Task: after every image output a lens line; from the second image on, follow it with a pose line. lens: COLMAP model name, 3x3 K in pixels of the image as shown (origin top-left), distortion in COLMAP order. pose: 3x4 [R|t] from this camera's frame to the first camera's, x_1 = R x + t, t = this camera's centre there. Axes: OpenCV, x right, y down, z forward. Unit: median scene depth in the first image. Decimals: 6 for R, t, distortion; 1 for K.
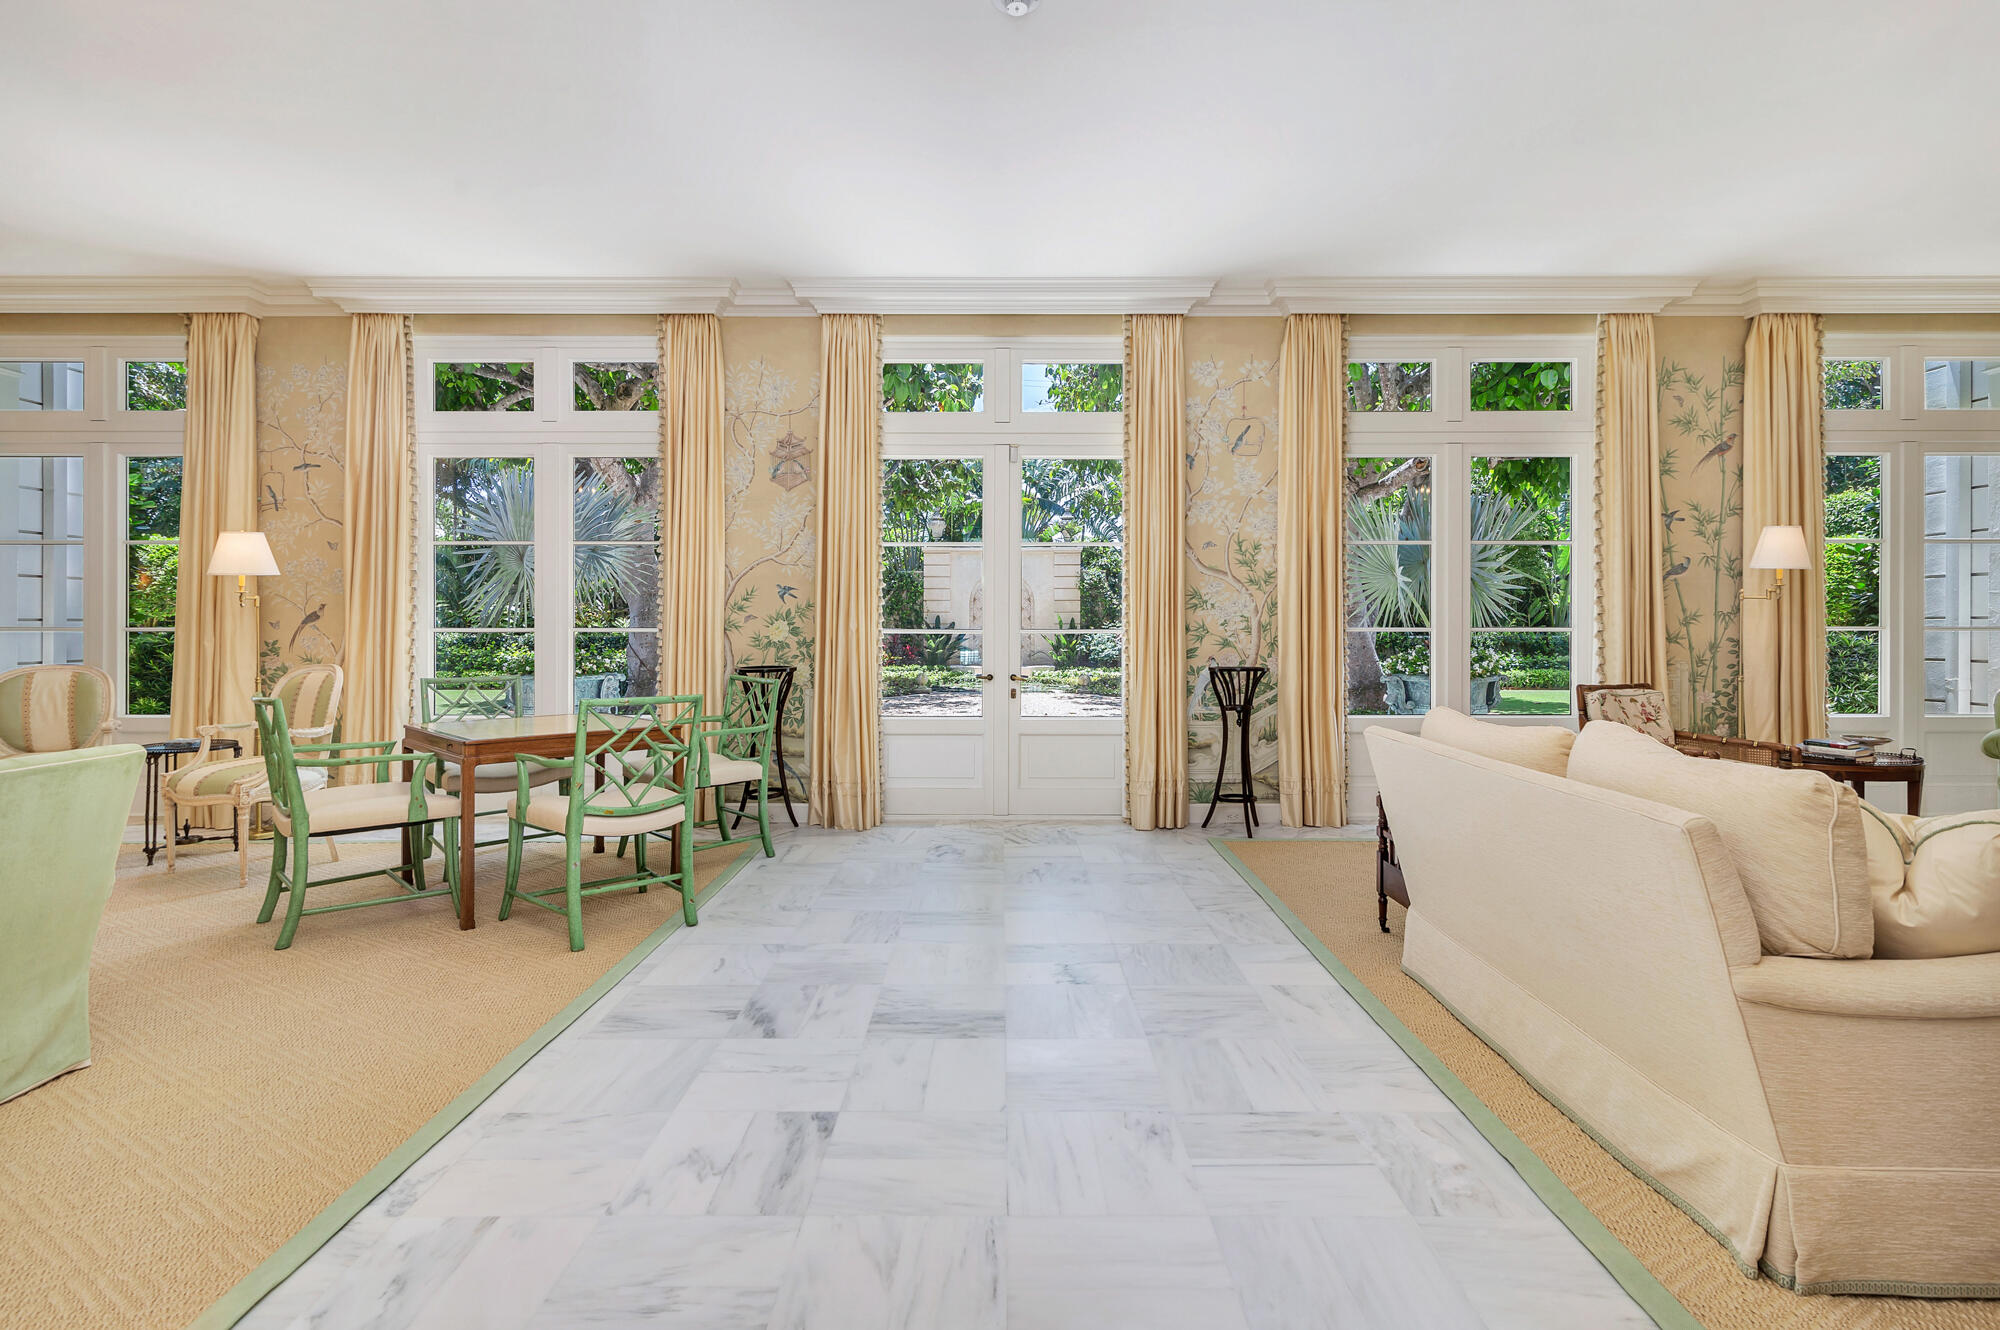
lens RADIAL K [[919.0, 0, 1003.7], [0, 919.0, 622.7], [0, 0, 1]] dist [-0.000004, -0.000724]
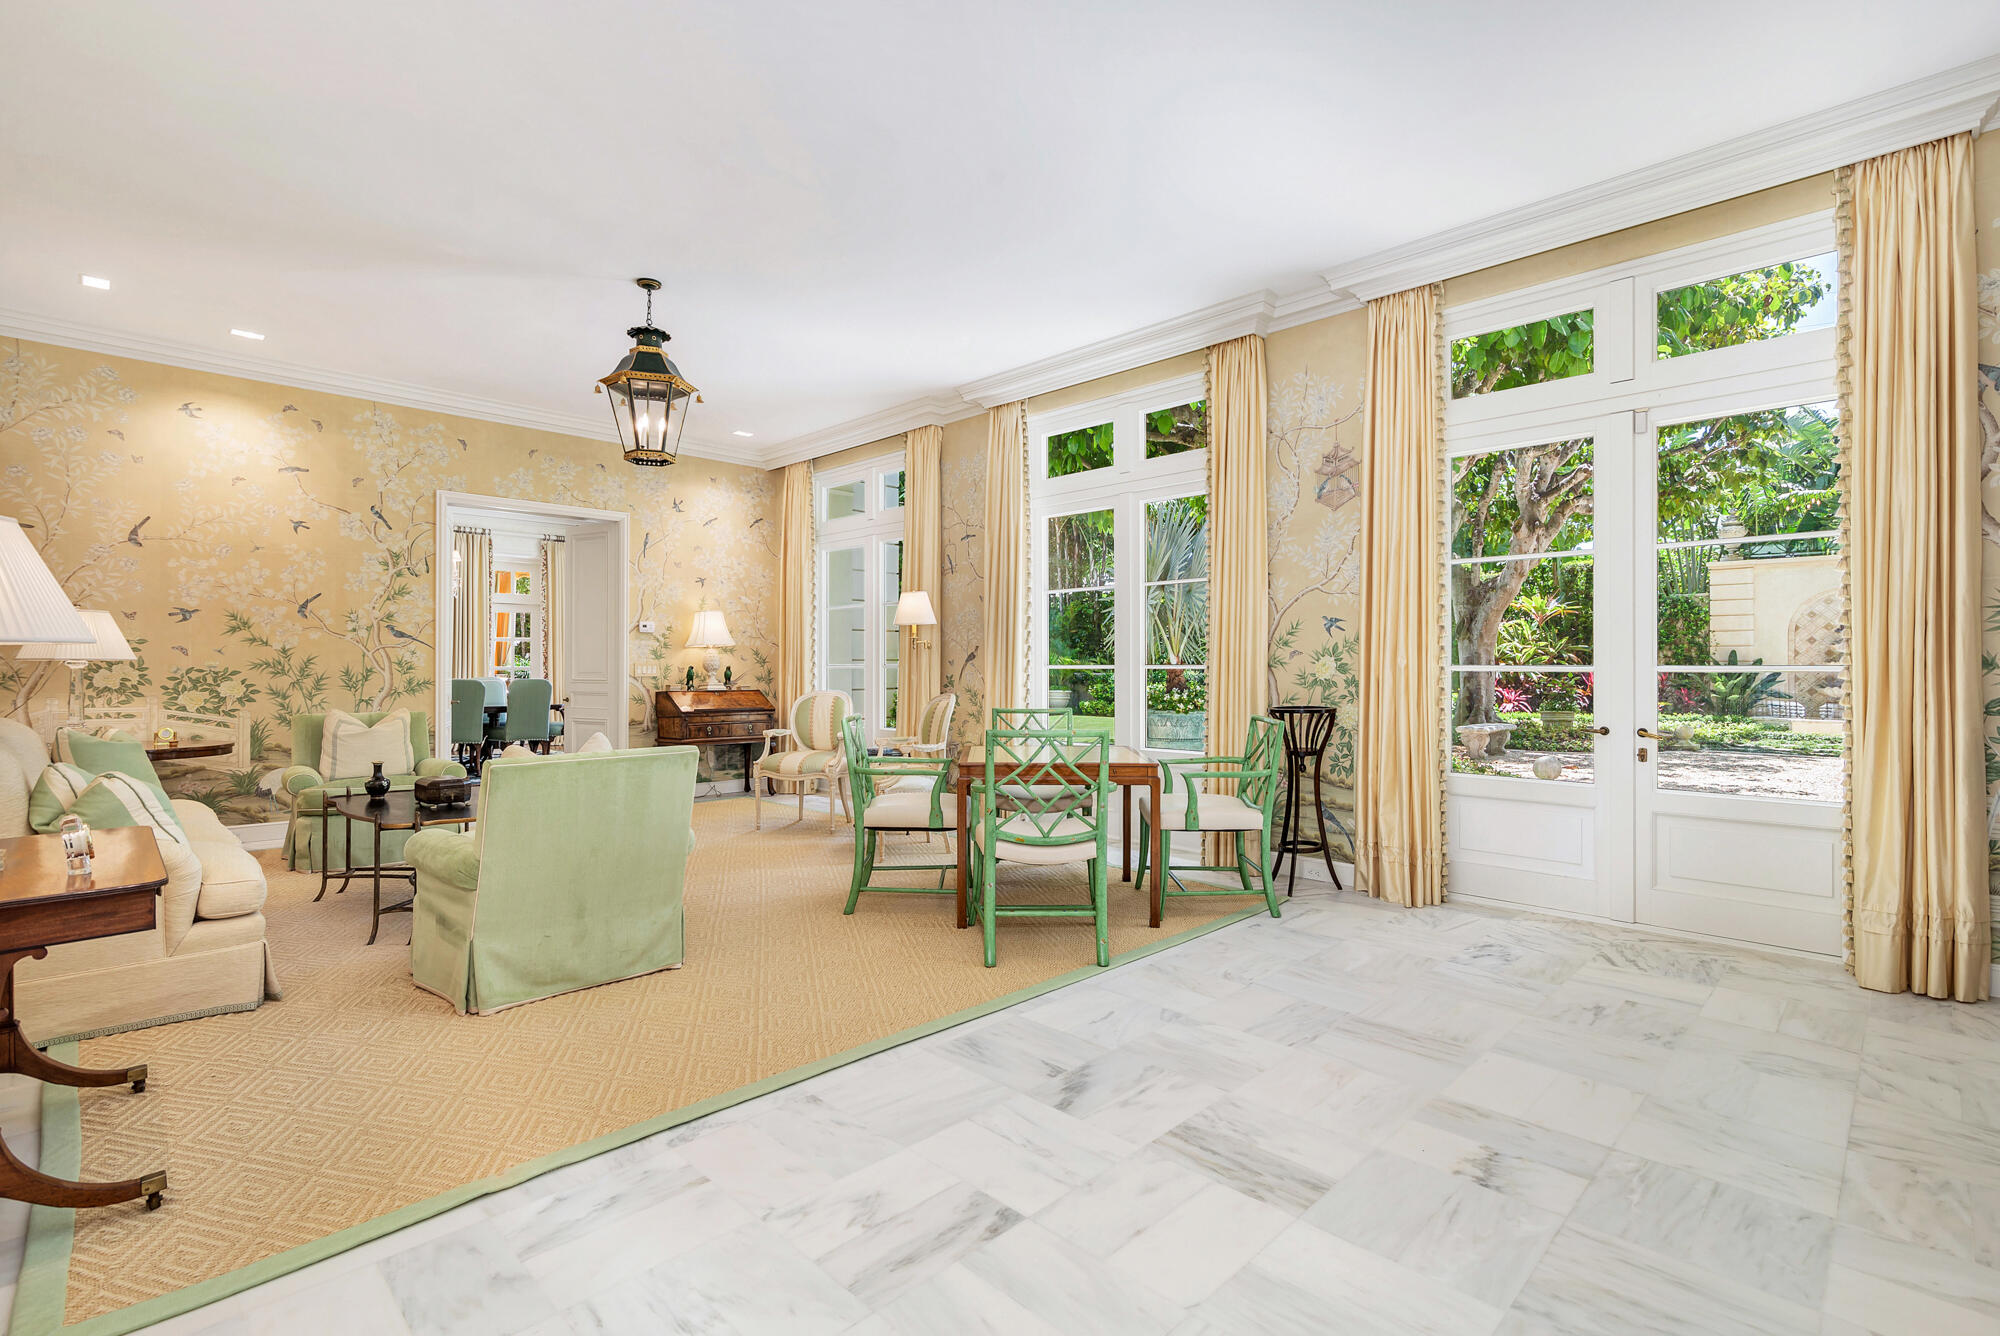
lens RADIAL K [[919.0, 0, 1015.2], [0, 919.0, 656.6], [0, 0, 1]] dist [-0.000004, -0.000724]
pose [[0.712740, -0.008402, -0.701378, 0.170905], [0.004522, 0.999963, -0.007384, 0.003682], [0.701414, 0.002092, 0.712751, 0.150201]]
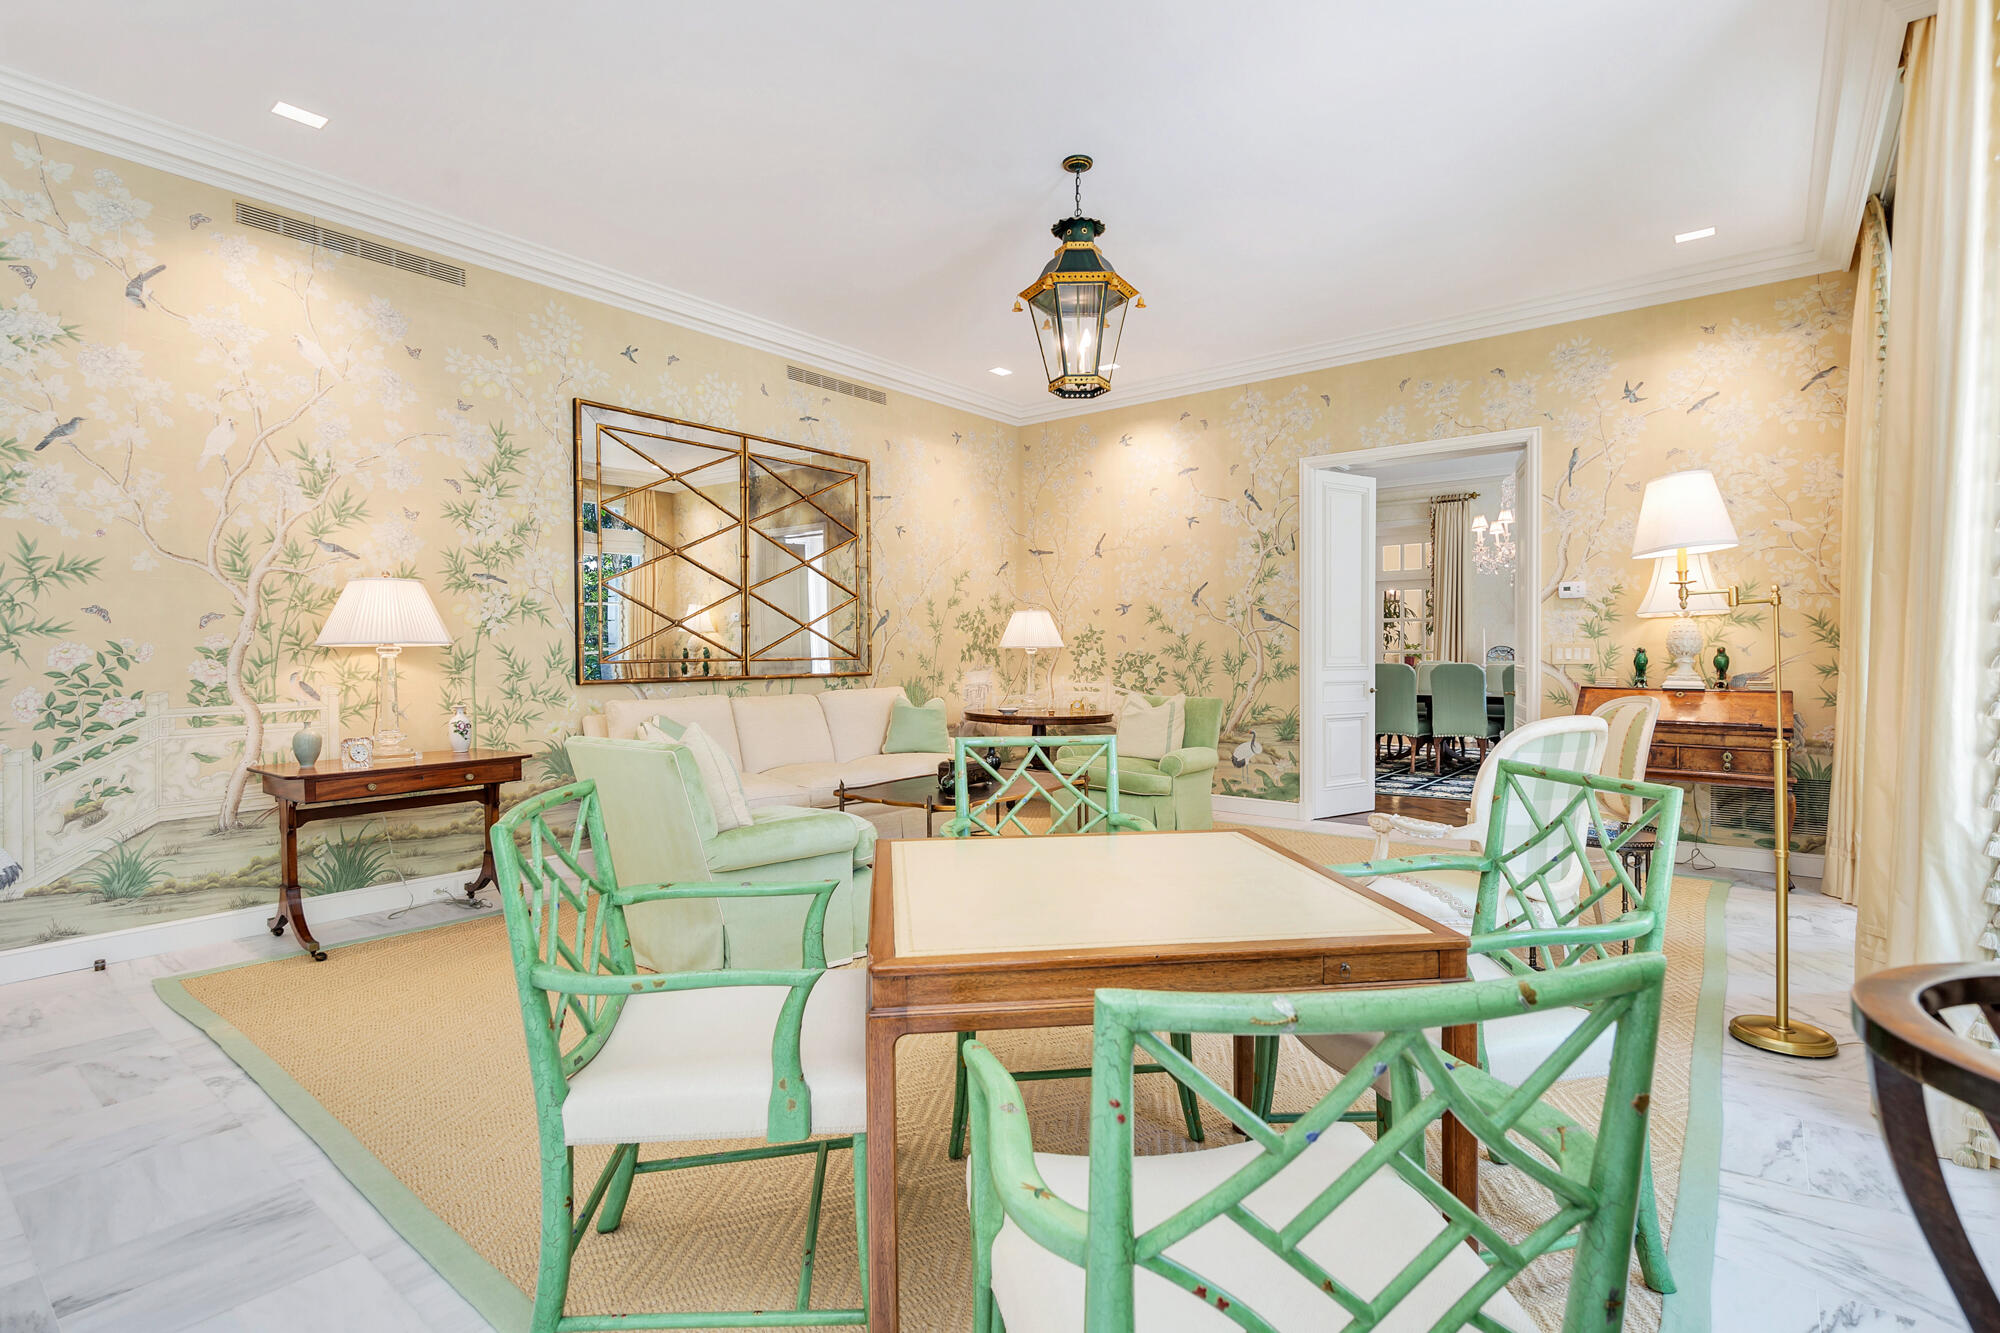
lens RADIAL K [[919.0, 0, 992.4], [0, 919.0, 677.3], [0, 0, 1]] dist [-0.000004, -0.000724]
pose [[-0.624646, 0.014733, -0.780769, -0.114577], [0.003708, 0.999867, 0.015900, 0.017895], [0.780899, 0.007037, -0.624618, 0.890398]]
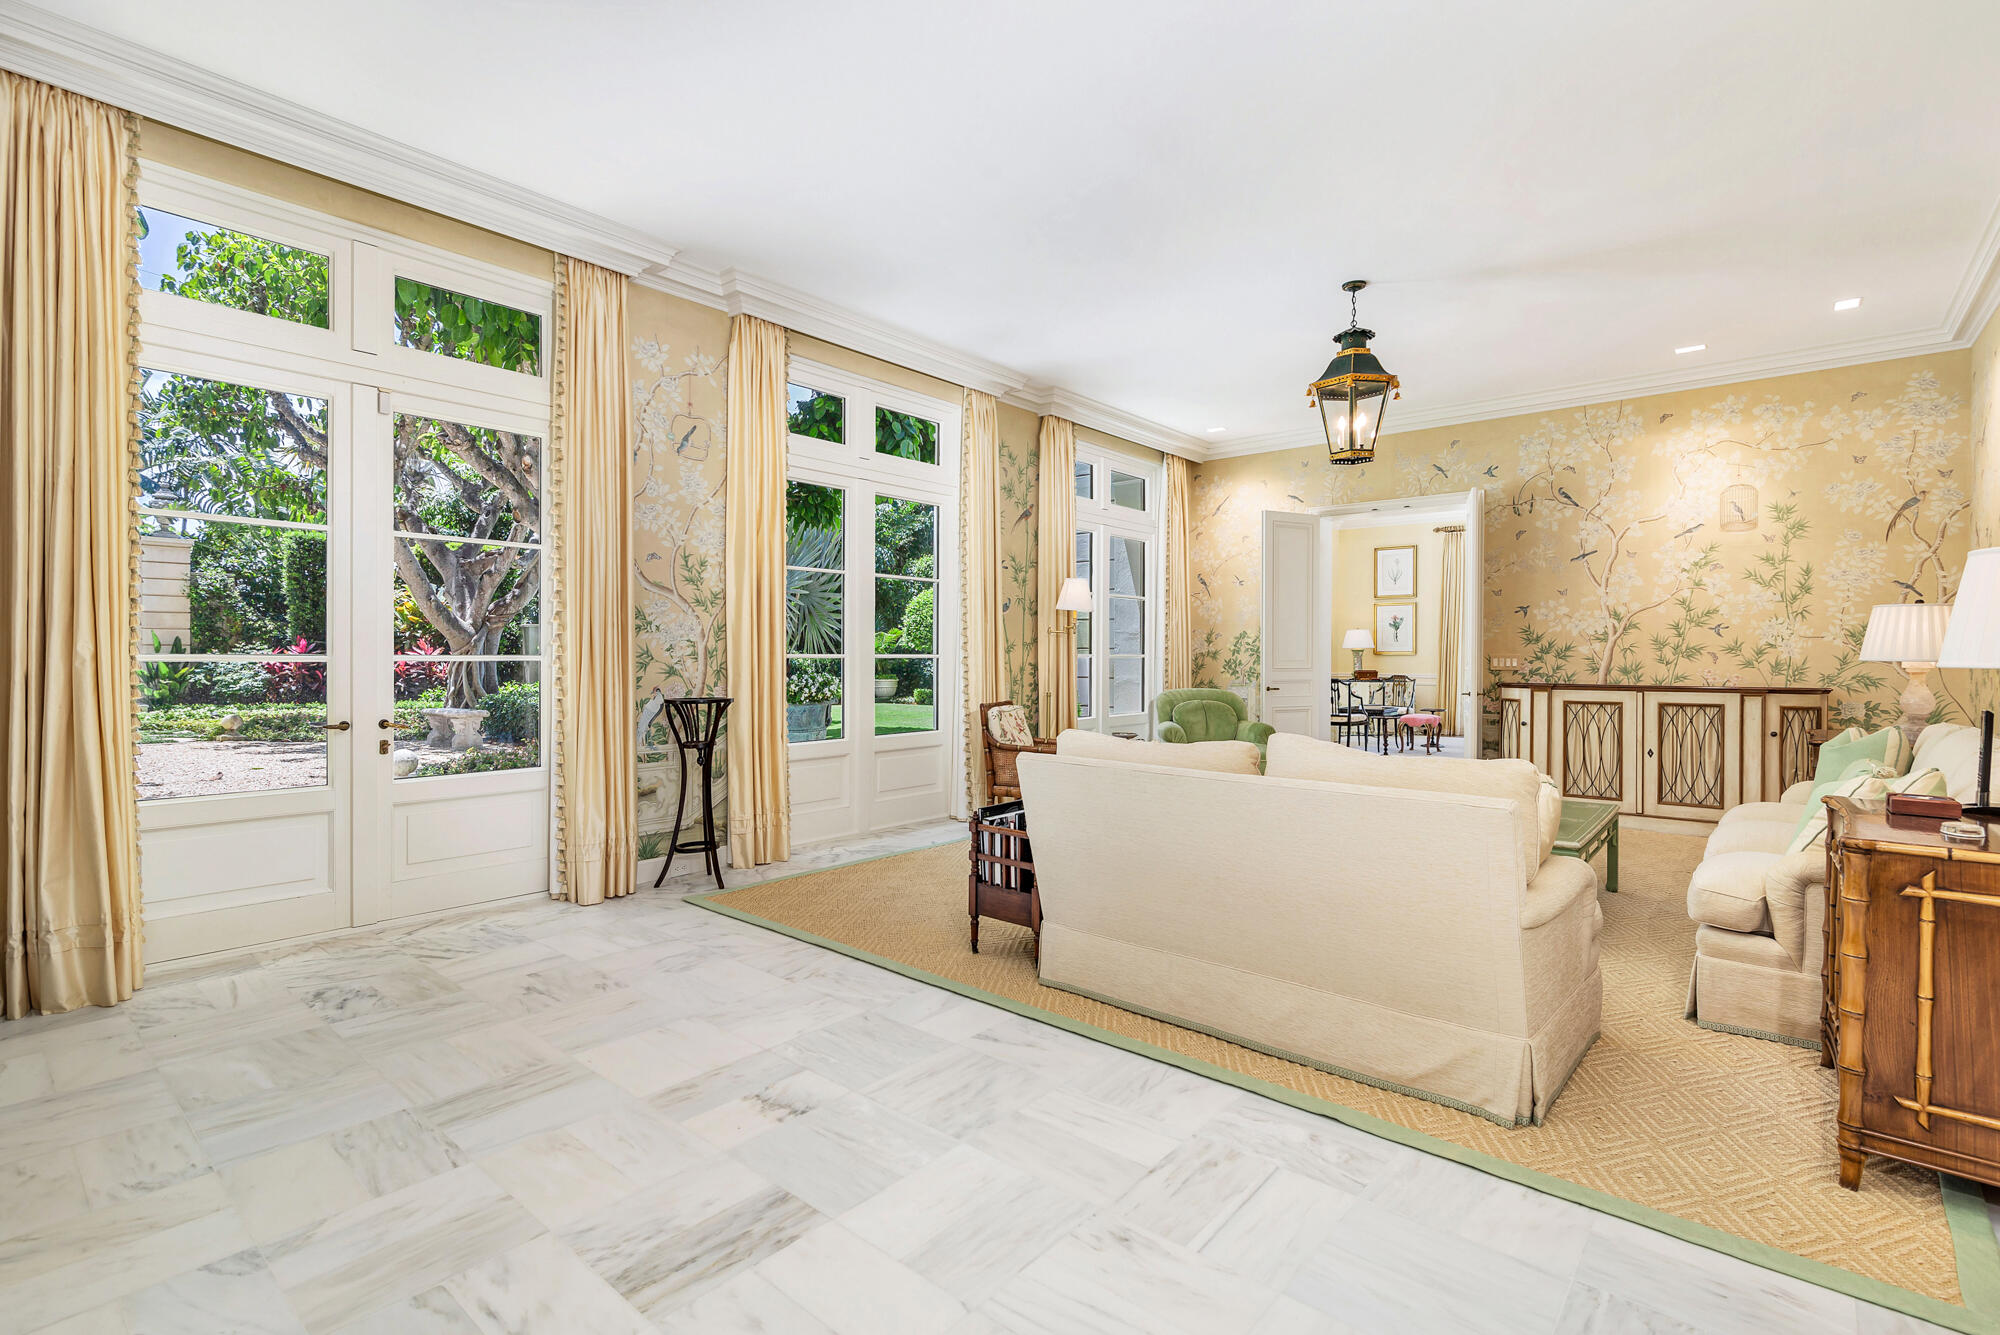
lens RADIAL K [[919.0, 0, 988.1], [0, 919.0, 659.9], [0, 0, 1]] dist [-0.000004, -0.000724]
pose [[0.656875, -0.001934, 0.753997, -0.221198], [-0.008750, 0.999910, 0.010187, 0.000029], [-0.753949, -0.013289, 0.656798, 0.205829]]
